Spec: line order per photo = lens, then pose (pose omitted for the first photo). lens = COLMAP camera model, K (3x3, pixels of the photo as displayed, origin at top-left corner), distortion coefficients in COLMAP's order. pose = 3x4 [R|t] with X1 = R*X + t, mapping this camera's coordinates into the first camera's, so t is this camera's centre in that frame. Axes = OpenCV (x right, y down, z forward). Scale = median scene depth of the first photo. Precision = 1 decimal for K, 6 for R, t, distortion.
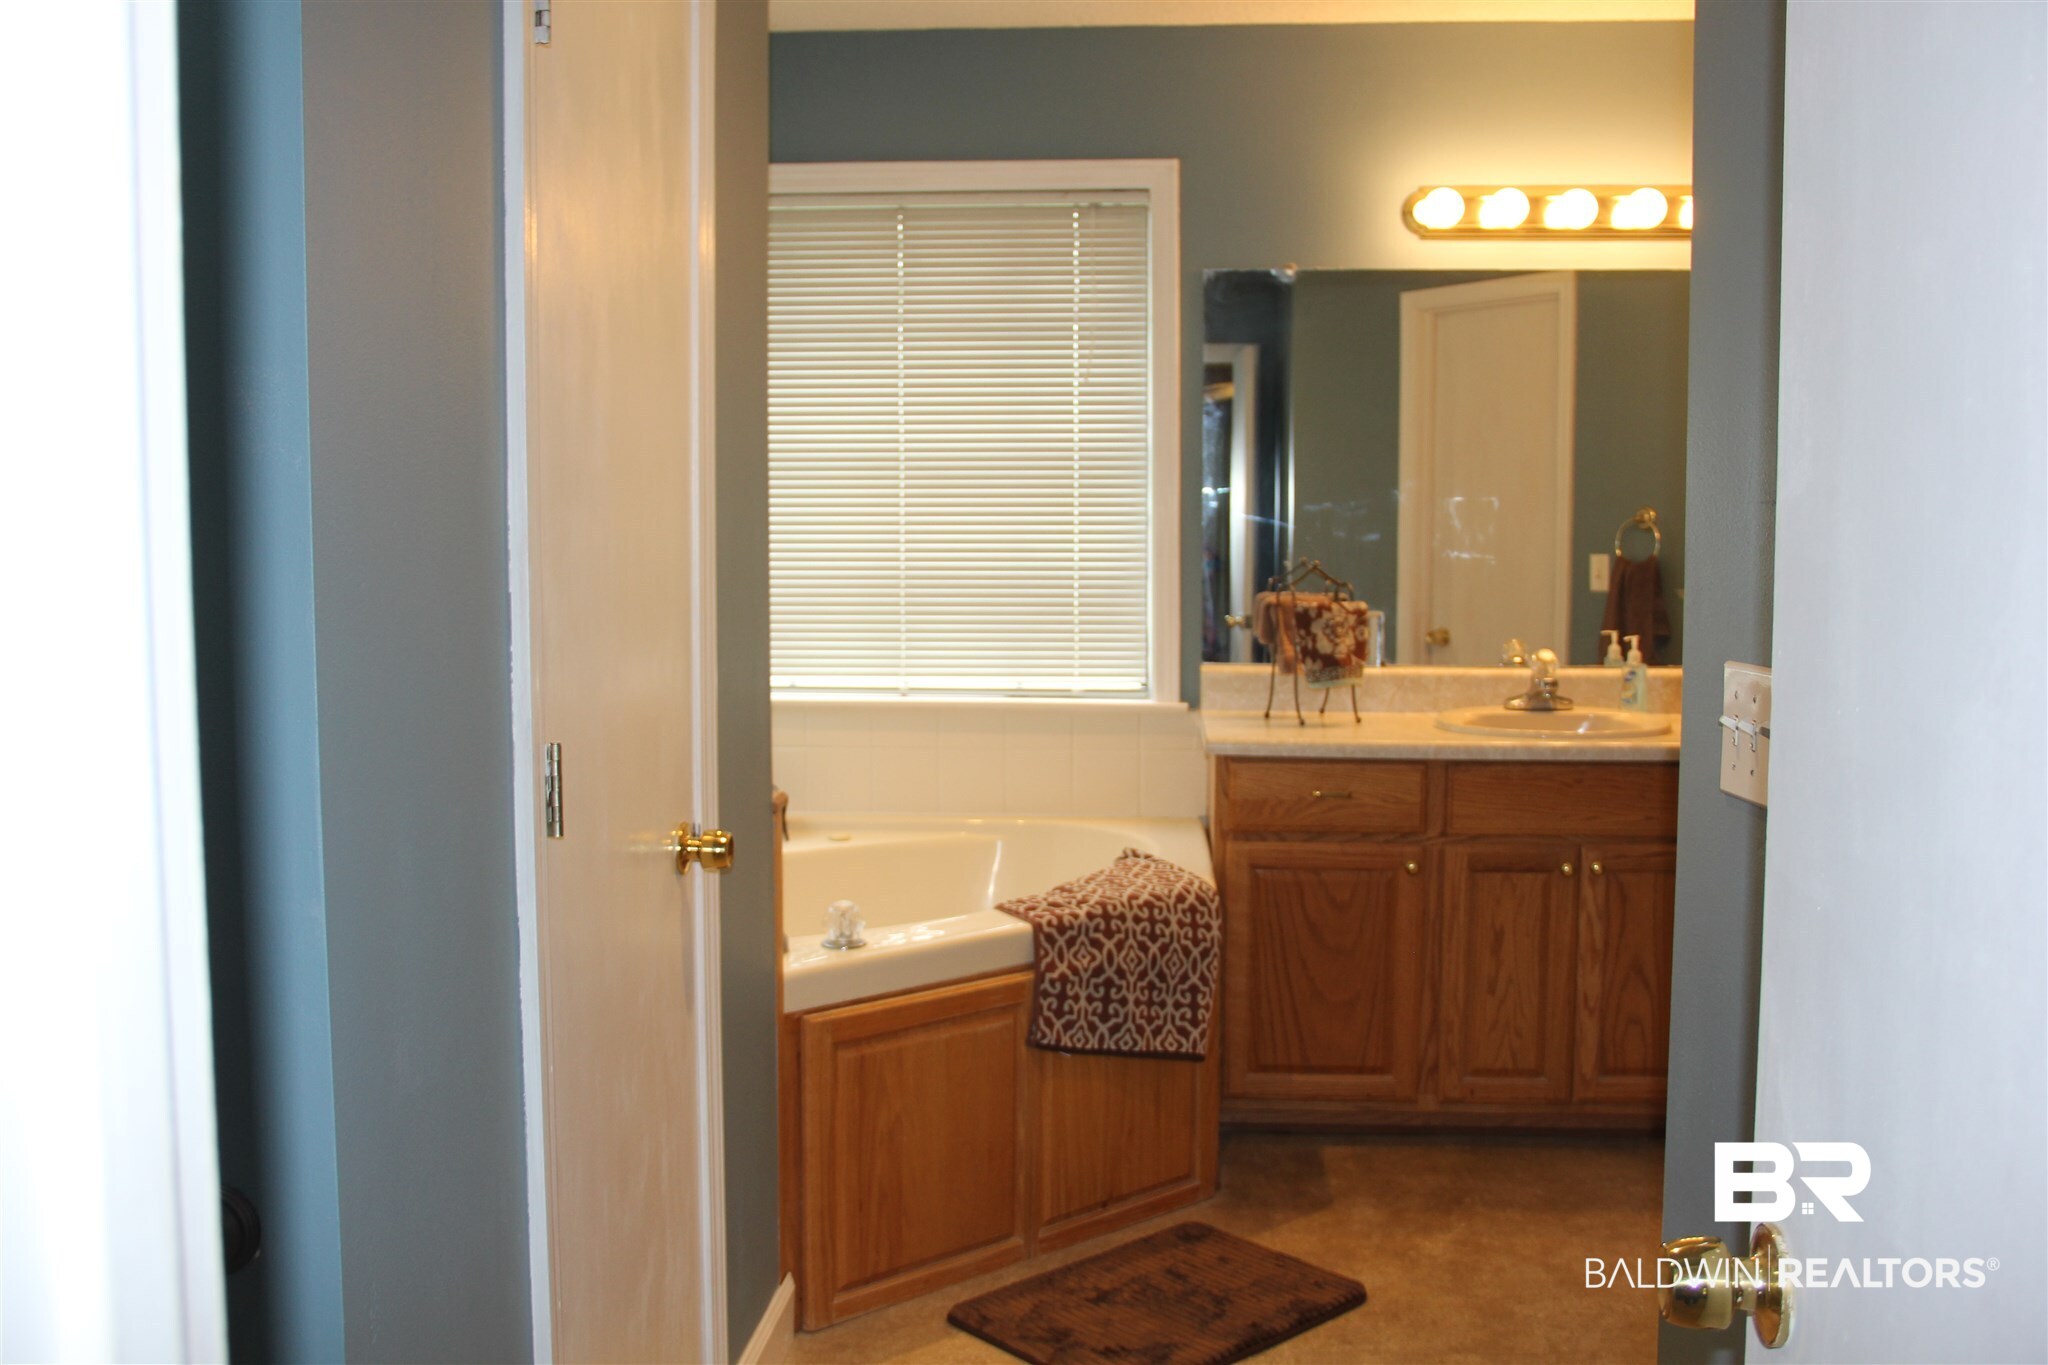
lens RADIAL K [[1895.2, 0, 1024.0], [0, 1895.2, 682.5], [0, 0, 1]] dist [-0.144057, 0.202981]
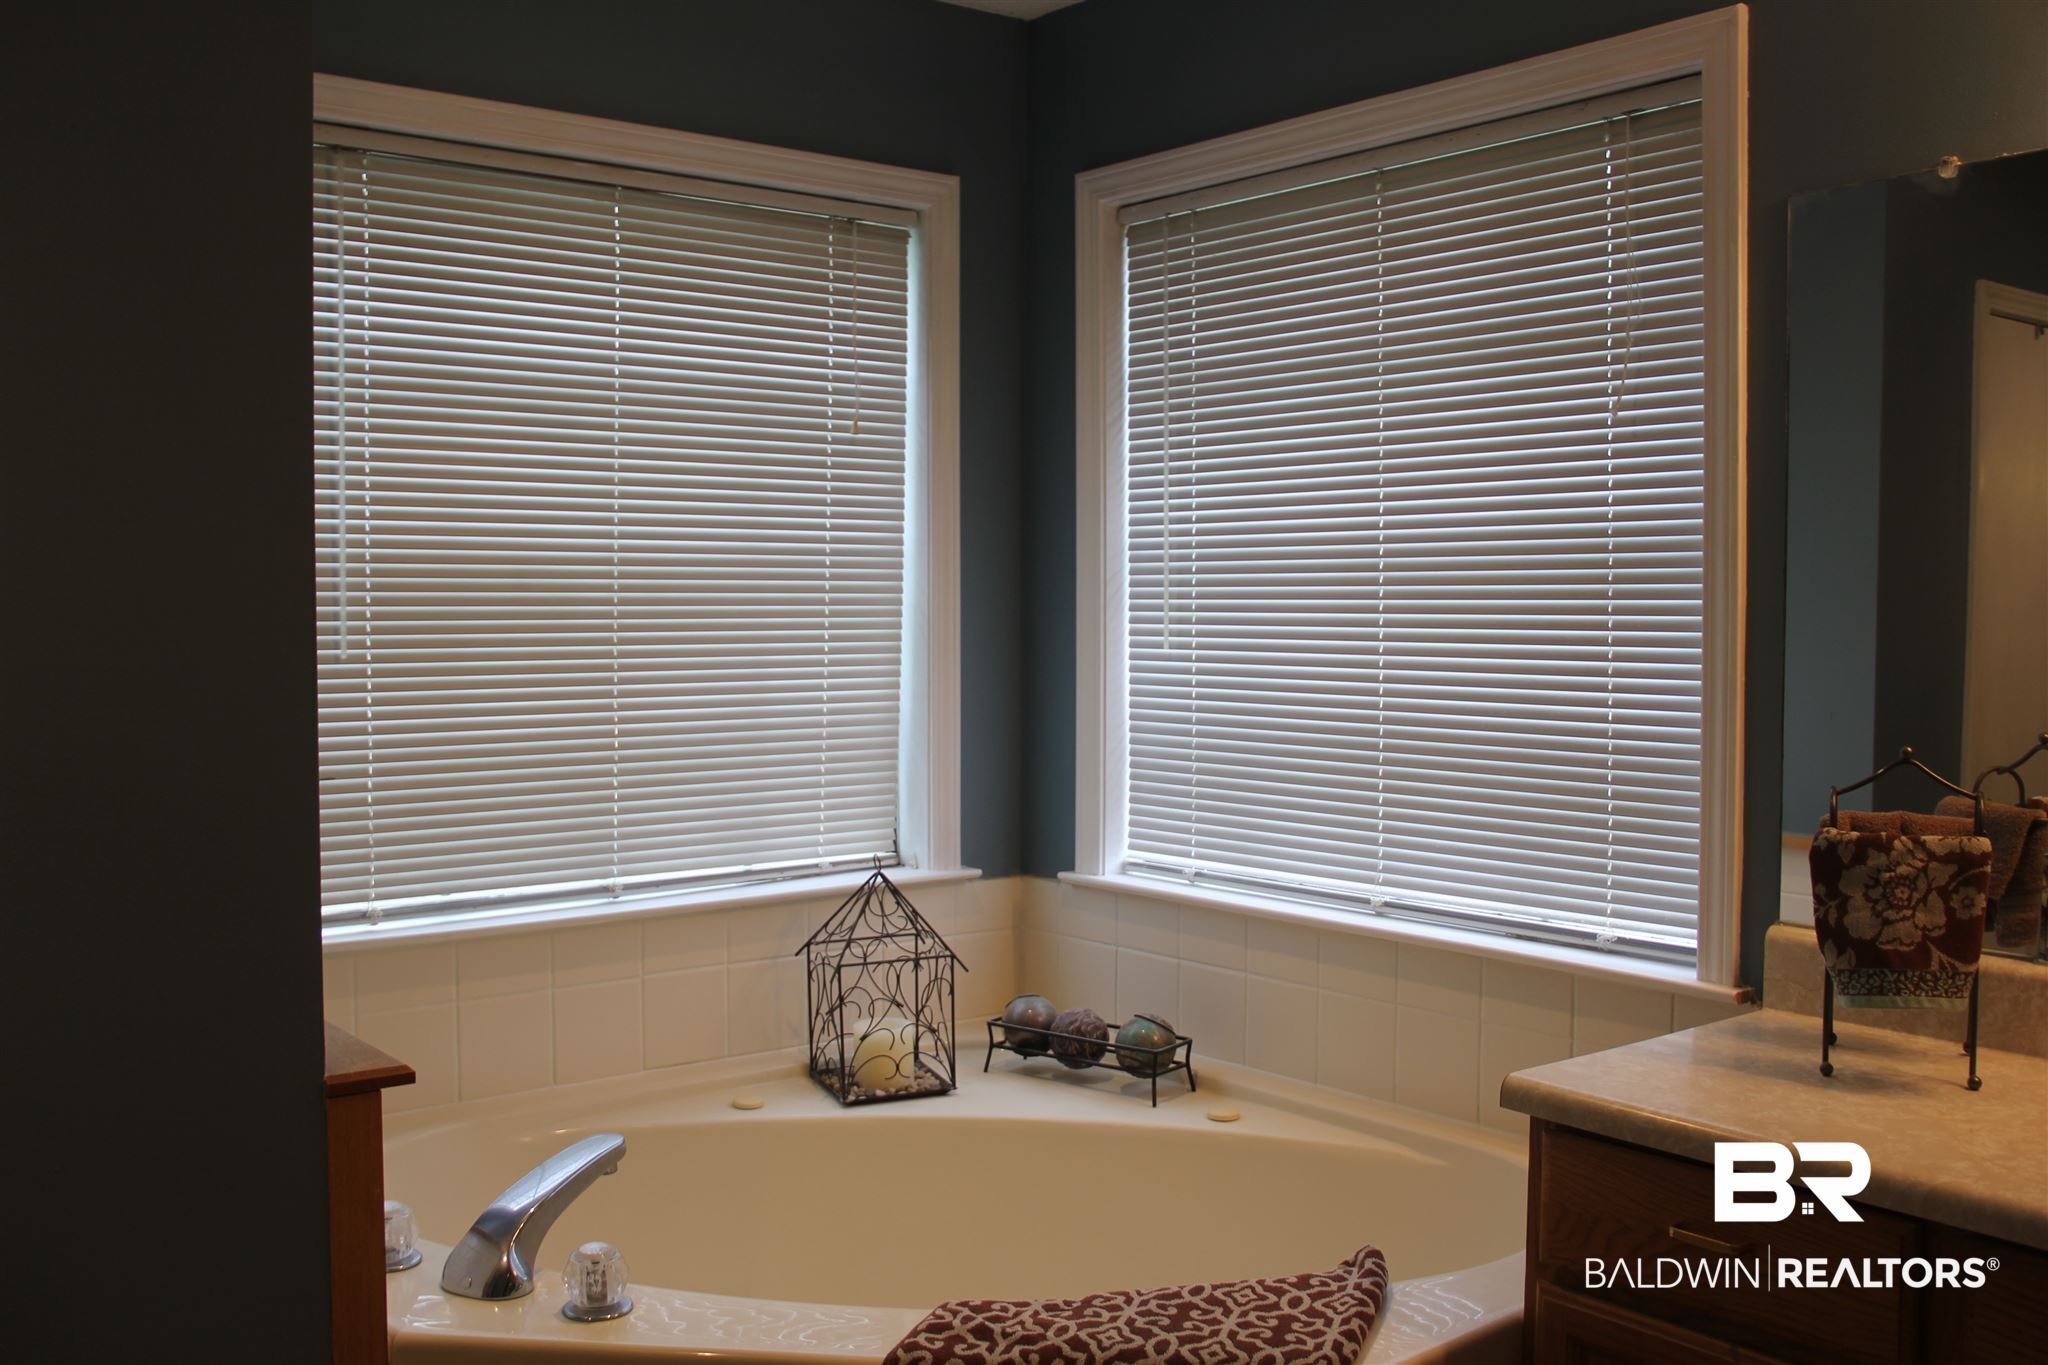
lens RADIAL K [[1895.2, 0, 1024.0], [0, 1895.2, 682.5], [0, 0, 1]] dist [-0.144057, 0.202981]
pose [[0.658000, 0.028313, -0.752486, 0.374609], [-0.059382, 0.998132, -0.014370, -0.061353], [0.750673, 0.054139, 0.658452, 0.514219]]
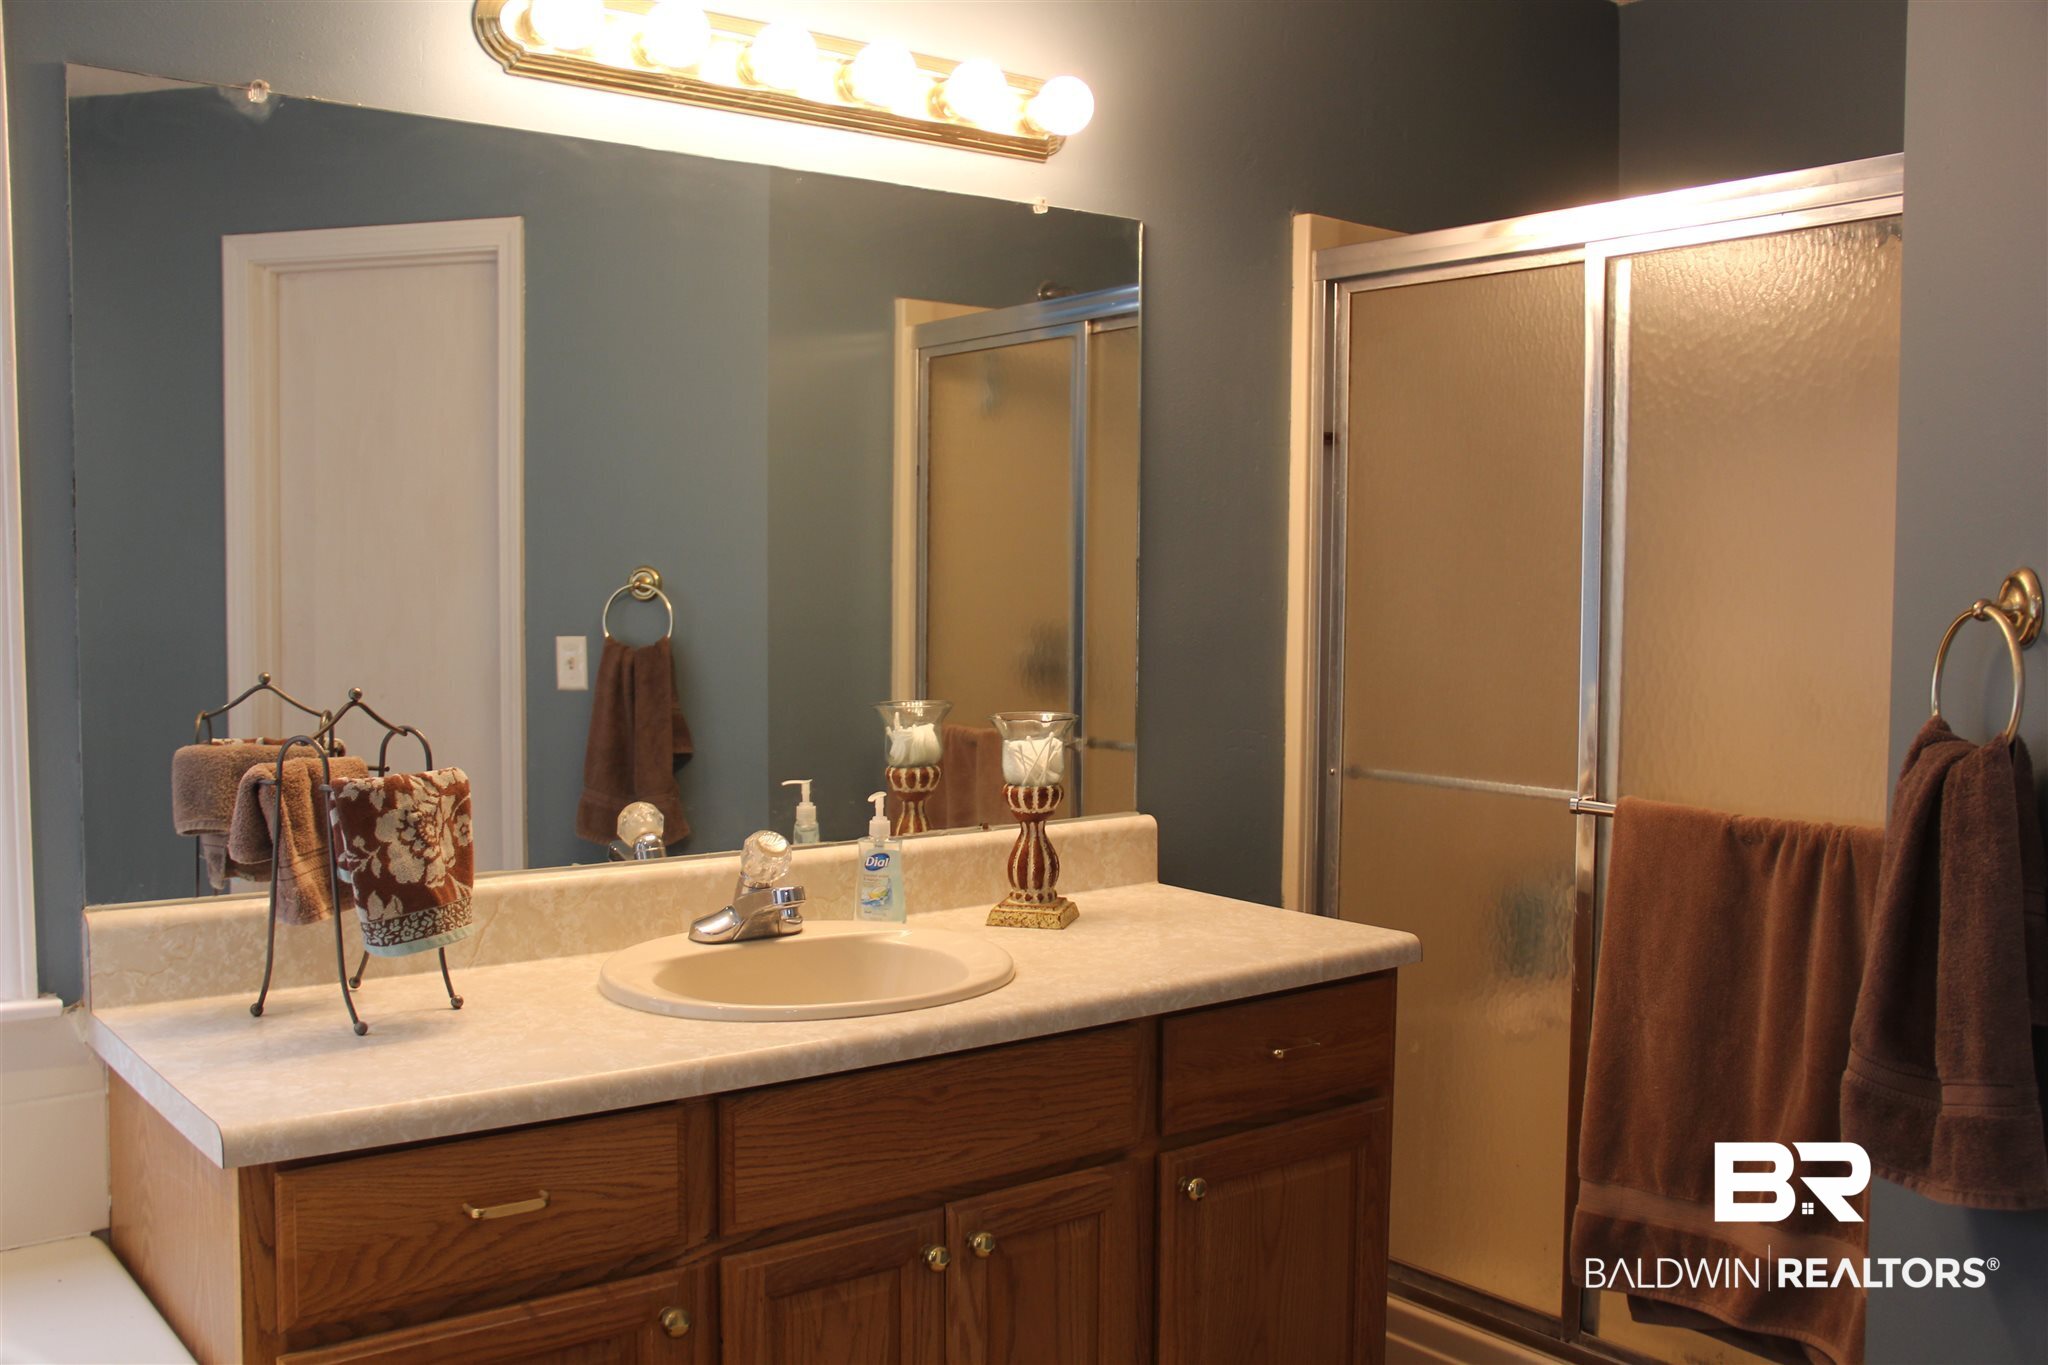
lens RADIAL K [[1895.2, 0, 1024.0], [0, 1895.2, 682.5], [0, 0, 1]] dist [-0.144057, 0.202981]
pose [[0.743035, -0.032248, 0.668475, -0.039731], [0.048485, 0.998808, -0.005709, -0.055478], [-0.667494, 0.036653, 0.743713, 0.537700]]
